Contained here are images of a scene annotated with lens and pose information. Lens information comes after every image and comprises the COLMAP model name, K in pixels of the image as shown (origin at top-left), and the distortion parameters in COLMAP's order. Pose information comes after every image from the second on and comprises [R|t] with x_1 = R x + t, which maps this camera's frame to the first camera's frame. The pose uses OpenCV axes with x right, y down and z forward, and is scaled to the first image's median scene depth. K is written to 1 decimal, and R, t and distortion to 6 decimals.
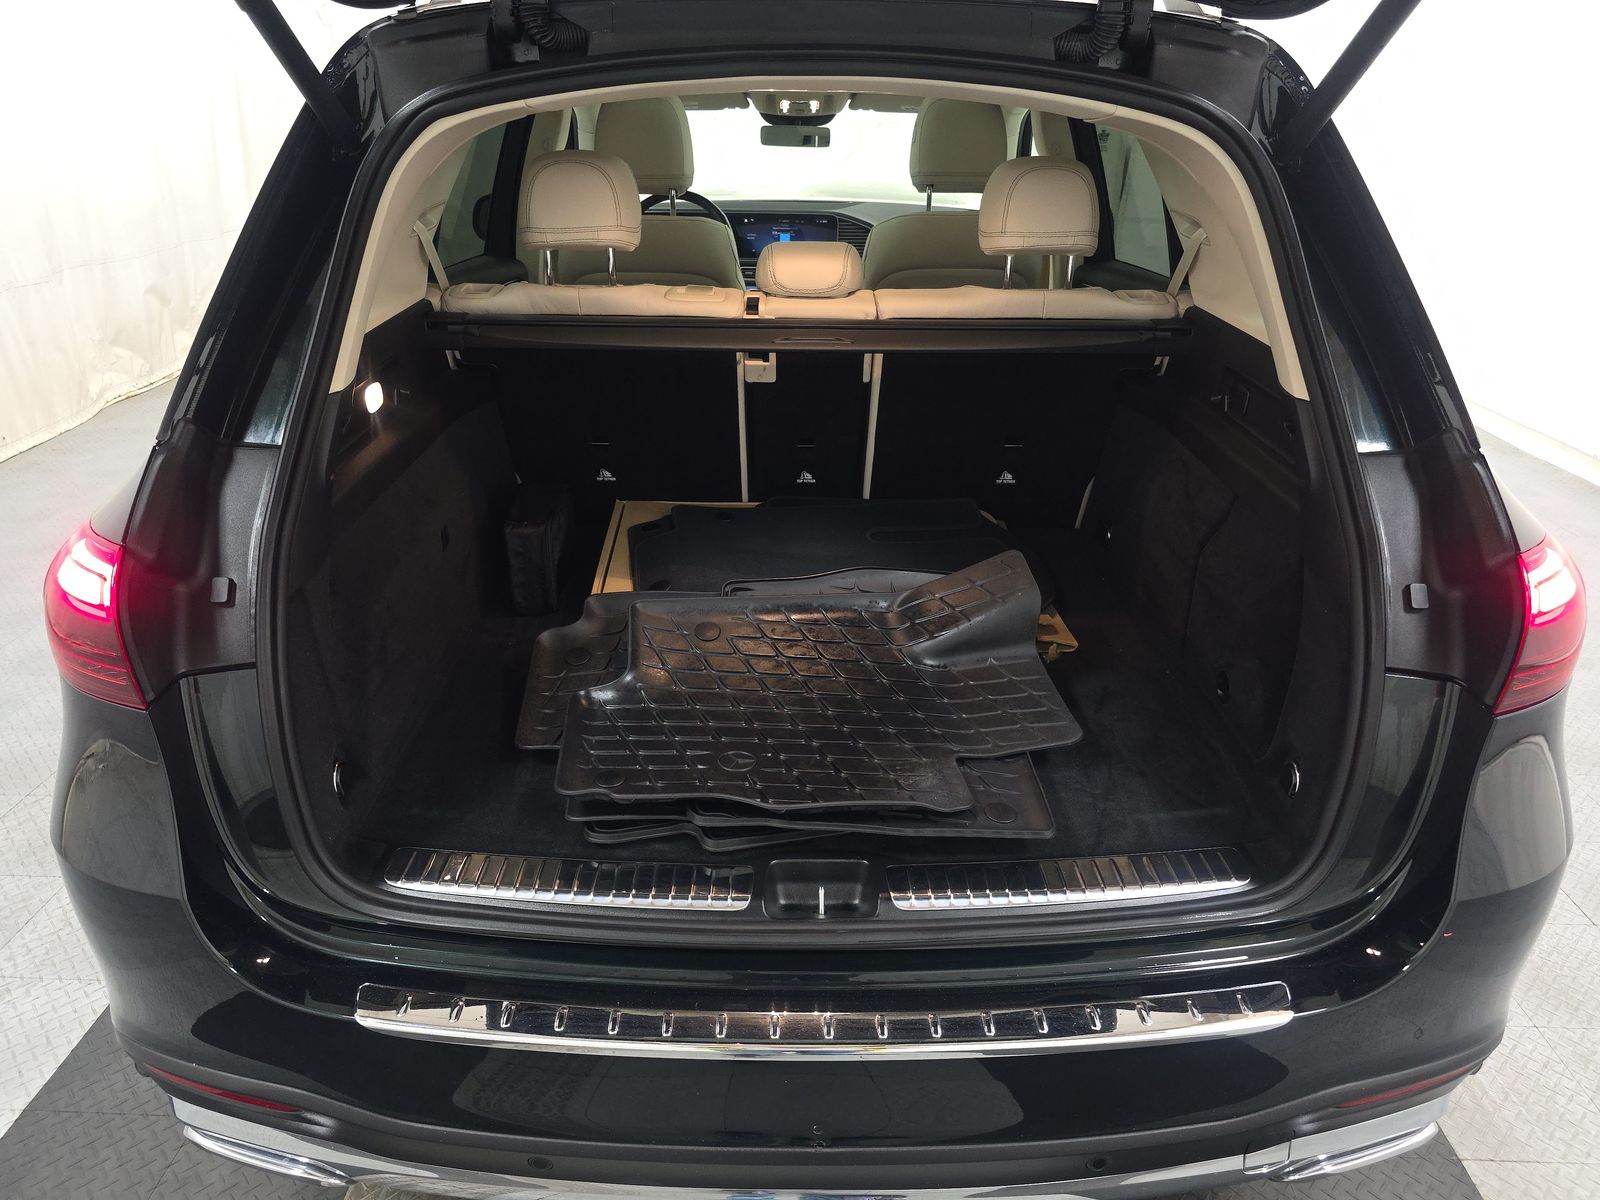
lens RADIAL K [[1061.2, 0, 791.1], [0, 1061.2, 597.1], [0, 0, 1]] dist [0.046942, -0.044175]
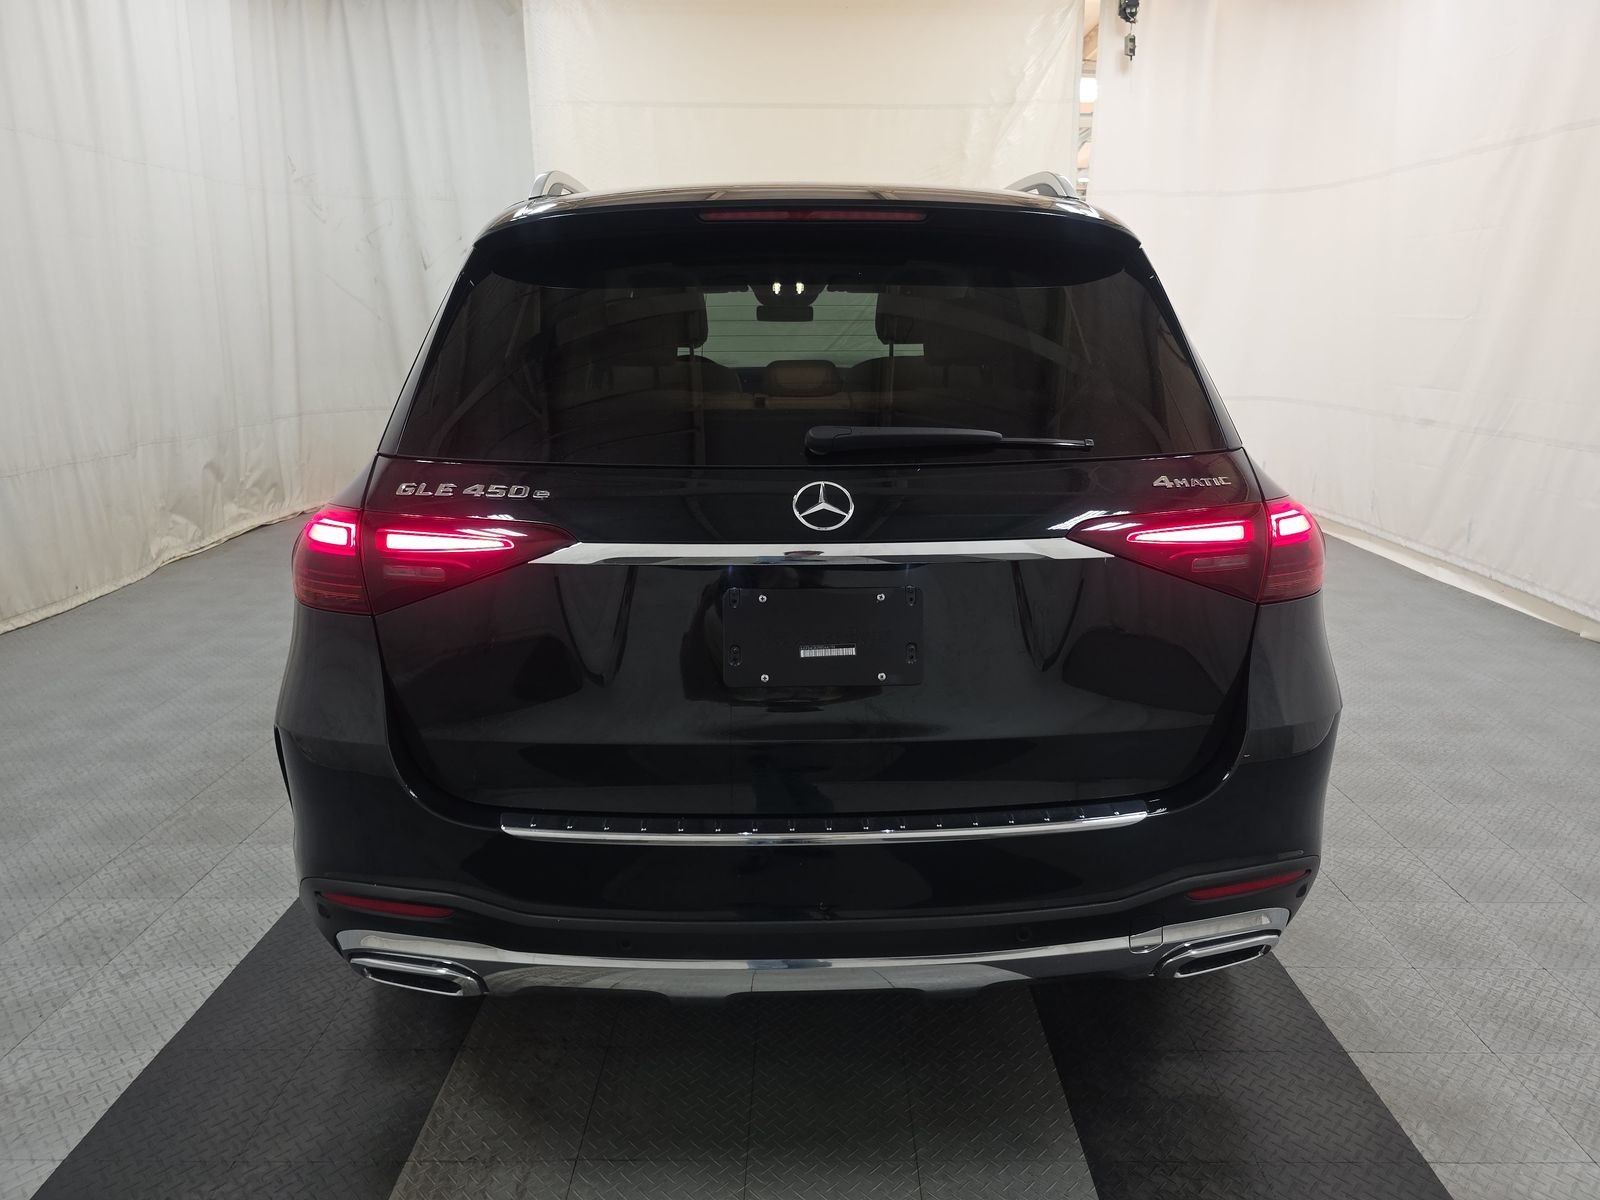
lens RADIAL K [[1083.6, 0, 800.0], [0, 1083.6, 600.0], [0, 0, 1]] dist [0.079815, -0.098581]
pose [[0.999627, -0.018760, 0.019859, -0.012106], [0.022157, 0.981974, -0.187713, 0.167173], [-0.015980, 0.188083, 0.982023, -0.227420]]
